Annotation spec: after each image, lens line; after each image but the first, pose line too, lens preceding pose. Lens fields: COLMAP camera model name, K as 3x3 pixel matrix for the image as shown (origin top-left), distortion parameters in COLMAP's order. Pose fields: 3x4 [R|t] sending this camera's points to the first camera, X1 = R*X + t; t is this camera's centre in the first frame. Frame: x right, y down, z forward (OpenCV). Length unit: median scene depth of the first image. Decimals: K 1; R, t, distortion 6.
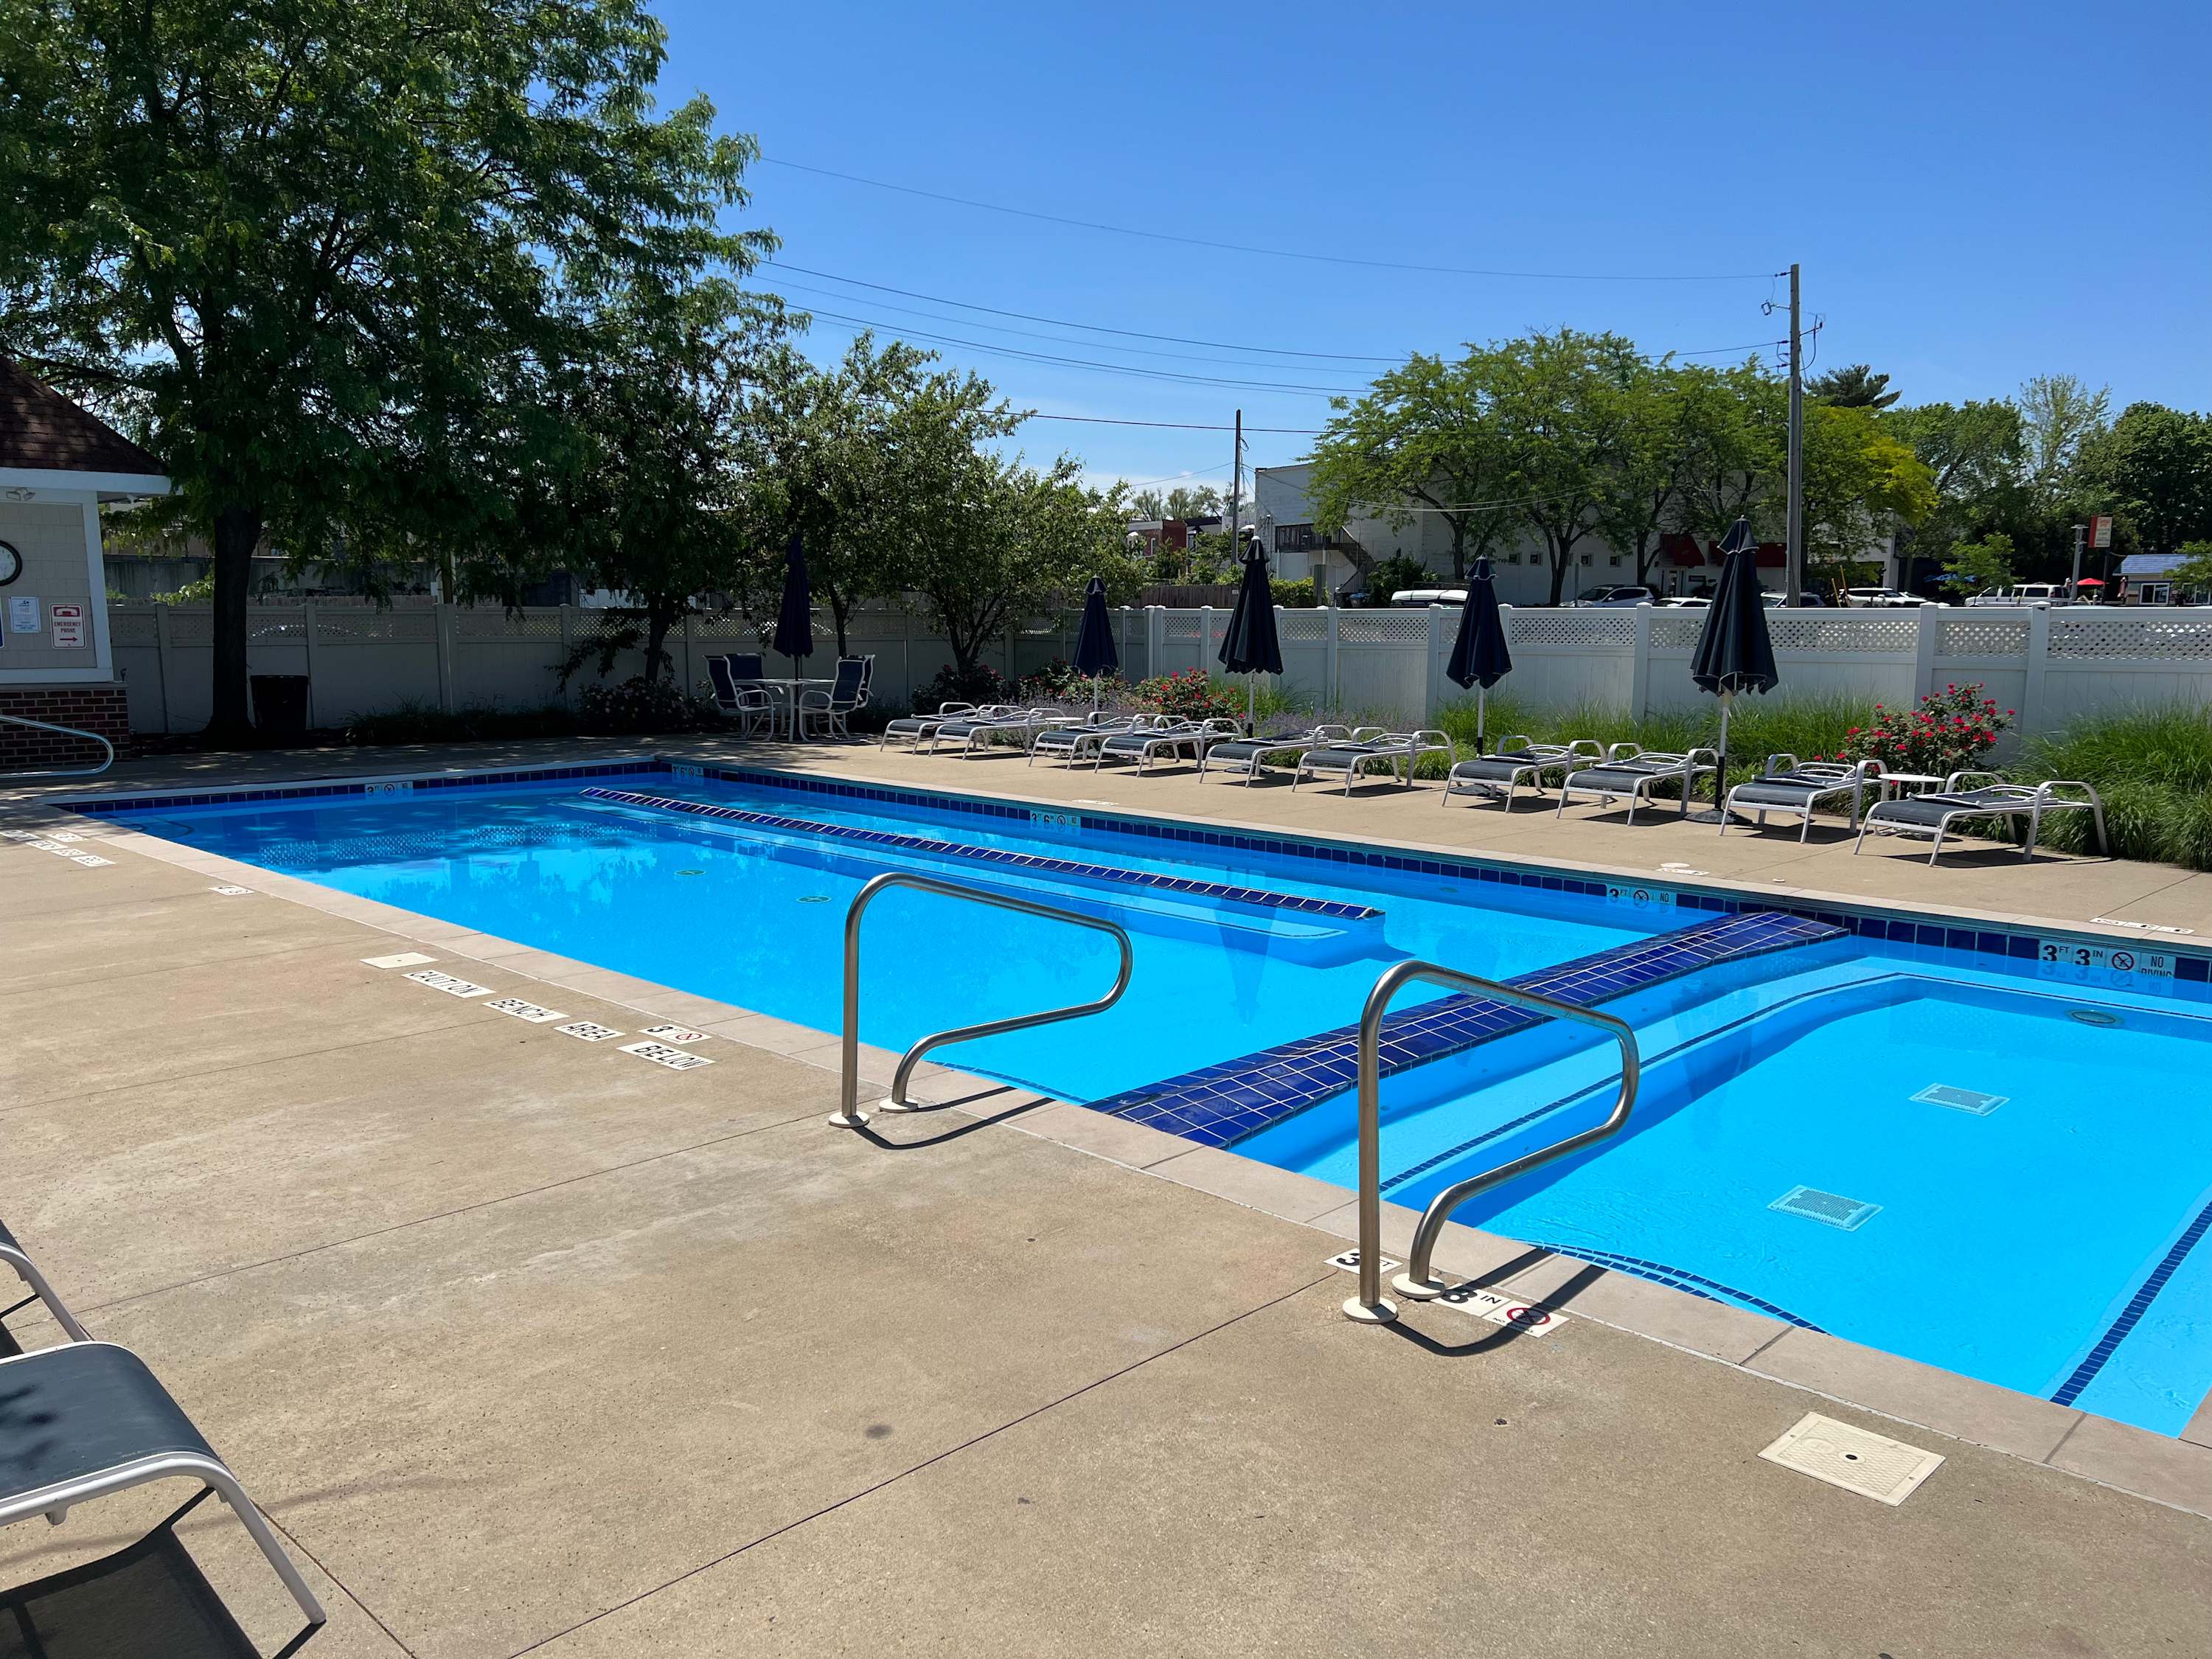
lens RADIAL K [[1604.5, 0, 1106.0], [0, 1604.5, 829.5], [0, 0, 1]] dist [0.265859, -0.000039]
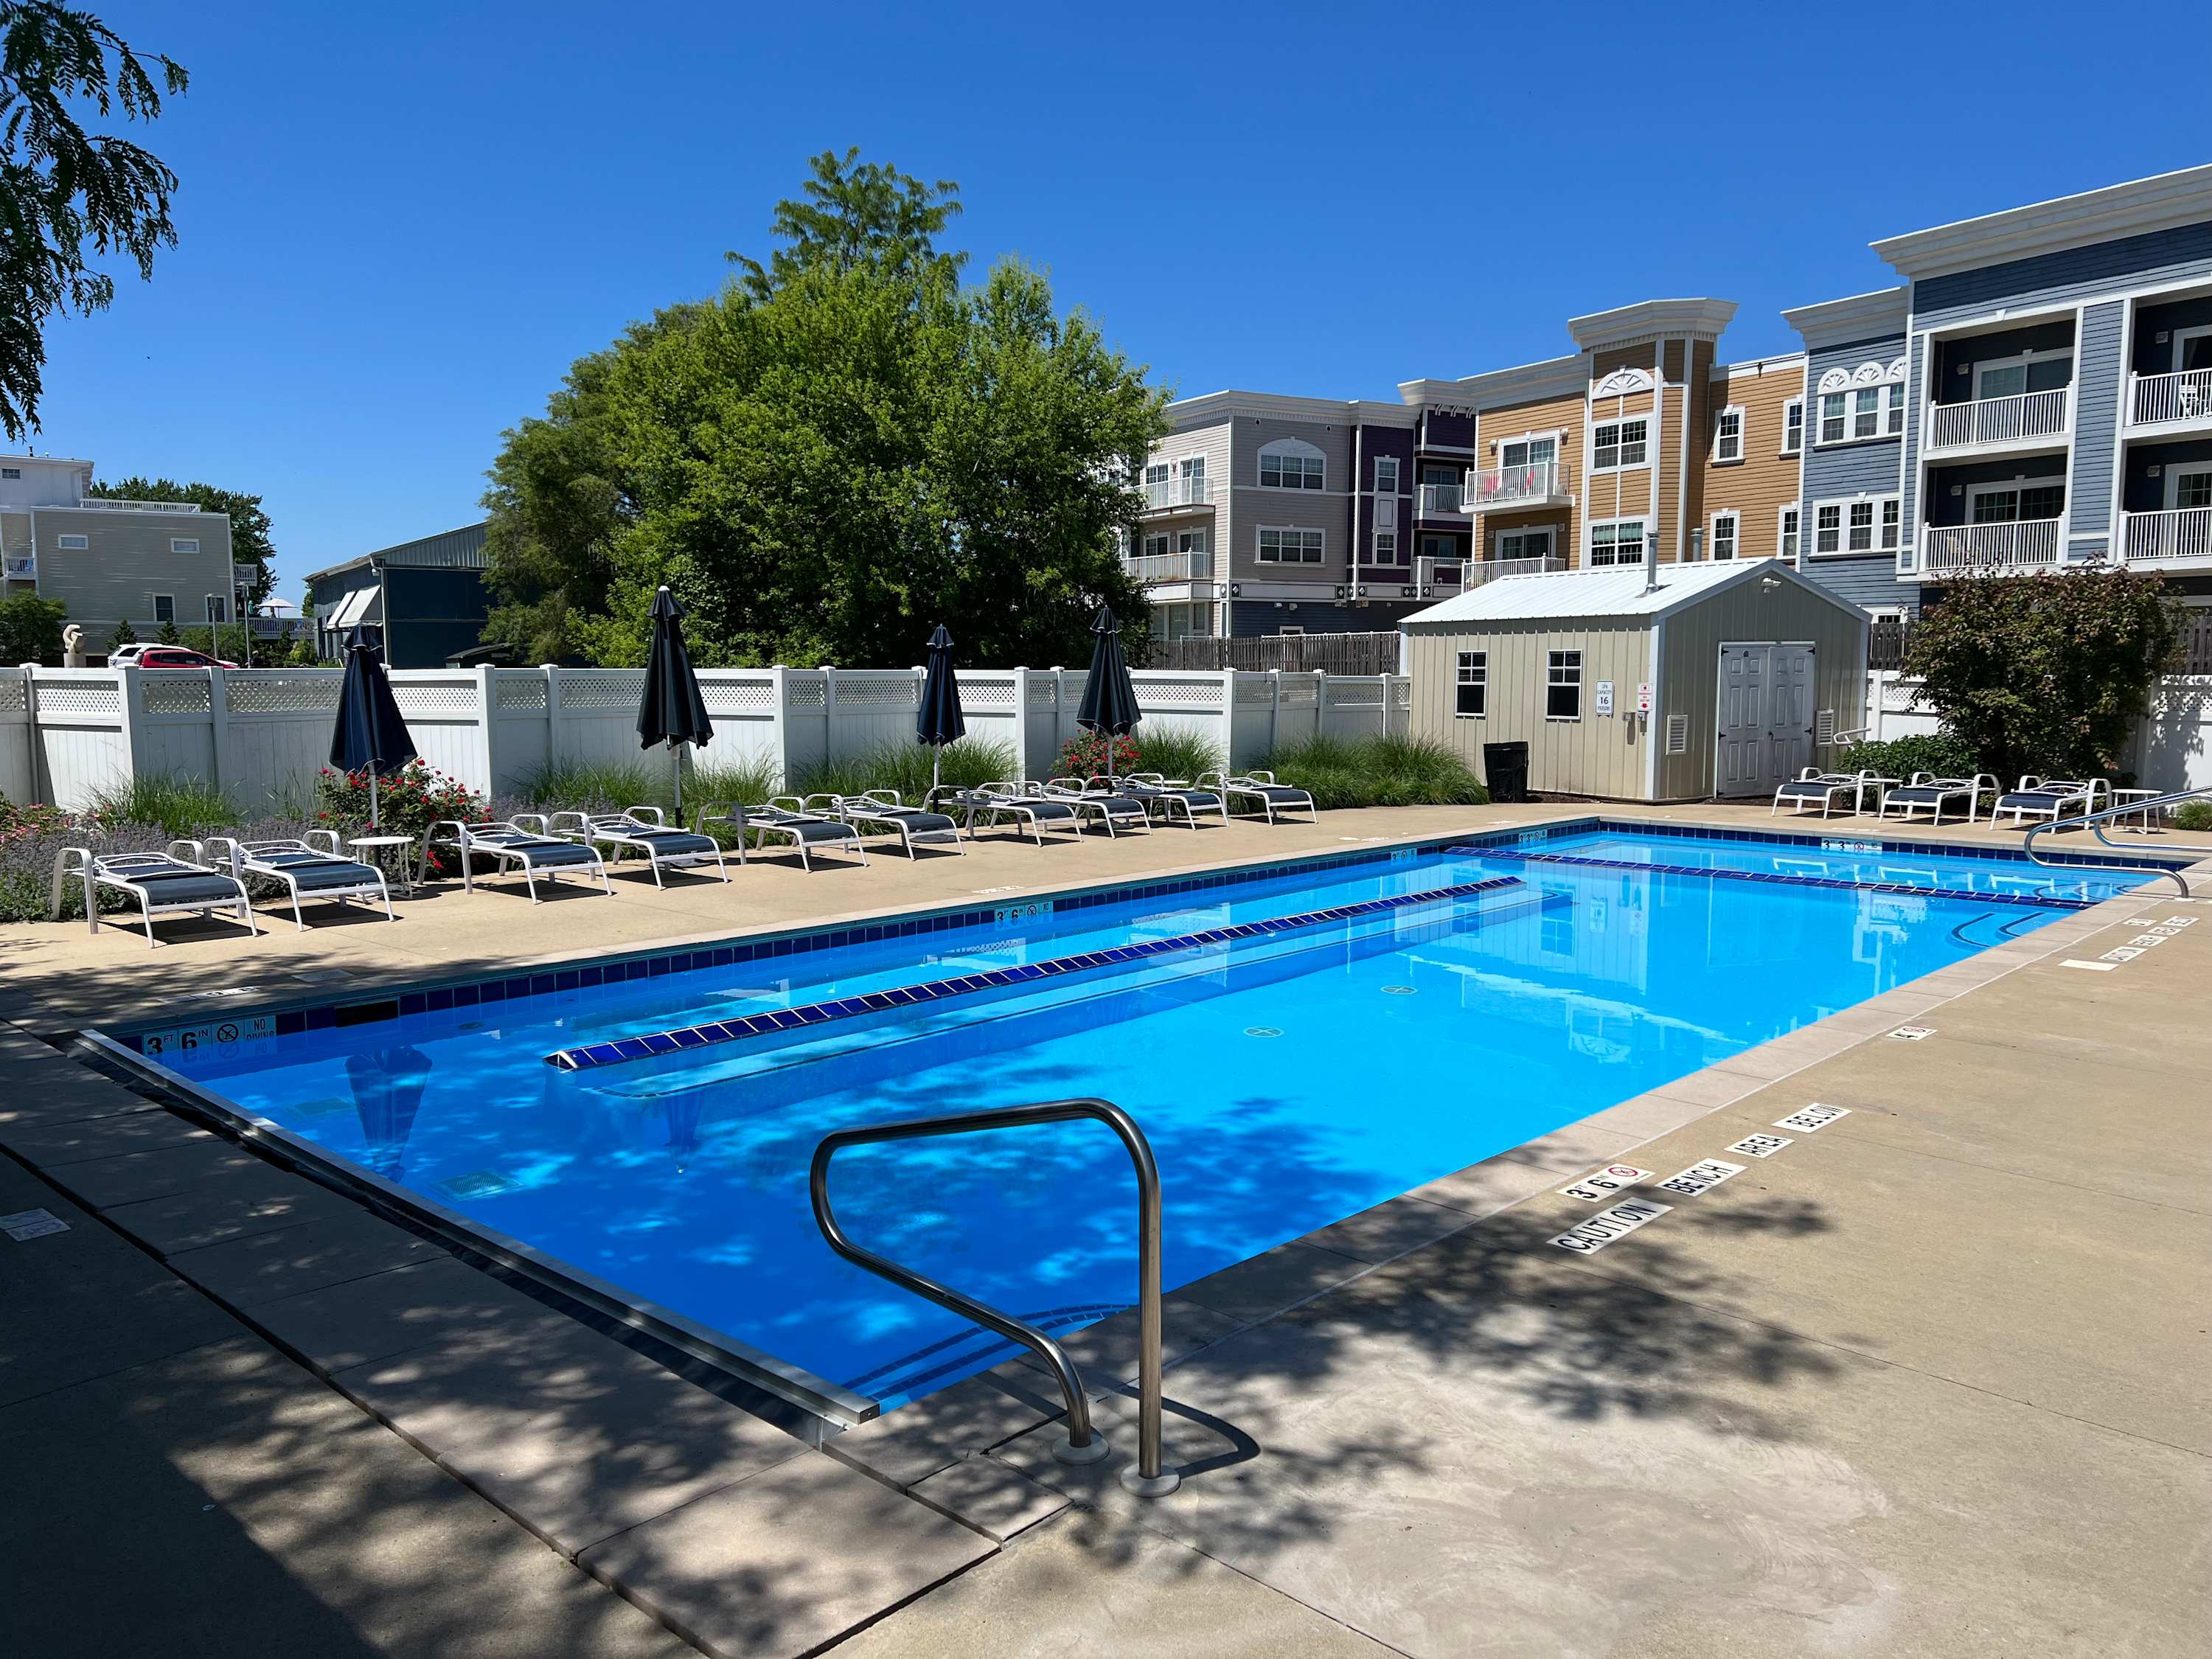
lens RADIAL K [[1604.5, 0, 1106.0], [0, 1604.5, 829.5], [0, 0, 1]] dist [0.265859, -0.000039]
pose [[-0.030452, -0.094589, 0.995051, -1.073476], [0.153352, 0.983284, 0.098163, -0.156410], [-0.987702, 0.155582, -0.015437, 1.258695]]
